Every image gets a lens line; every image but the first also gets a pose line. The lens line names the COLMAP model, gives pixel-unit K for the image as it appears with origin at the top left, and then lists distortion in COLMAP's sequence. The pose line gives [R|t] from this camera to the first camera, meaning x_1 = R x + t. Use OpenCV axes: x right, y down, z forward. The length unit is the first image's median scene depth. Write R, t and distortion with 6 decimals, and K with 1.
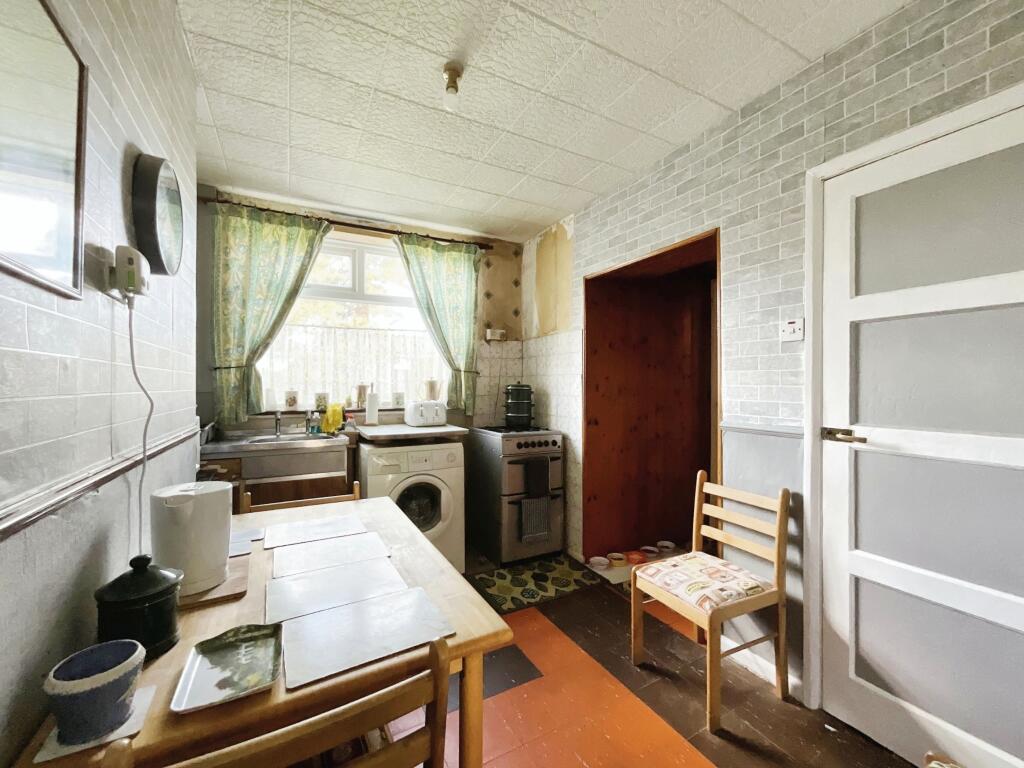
lens RADIAL K [[411.1, 0, 509.9], [0, 411.1, 385.5], [0, 0, 1]] dist [0.001174, -0.000125]
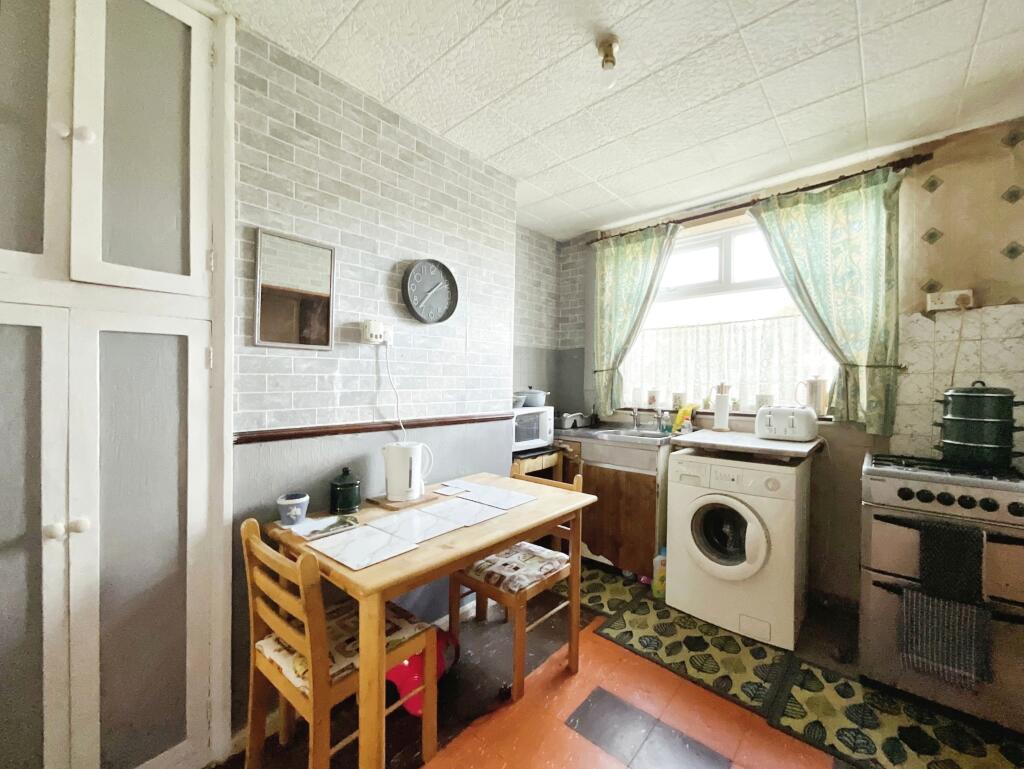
lens RADIAL K [[415.0, 0, 509.9], [0, 415.0, 380.0], [0, 0, 1]] dist [-0.001465, -0.000201]
pose [[0.352326, -0.000954, -0.935877, 0.365217], [-0.004993, 0.999983, -0.002899, -0.008958], [0.935864, 0.005694, 0.352315, 0.268684]]
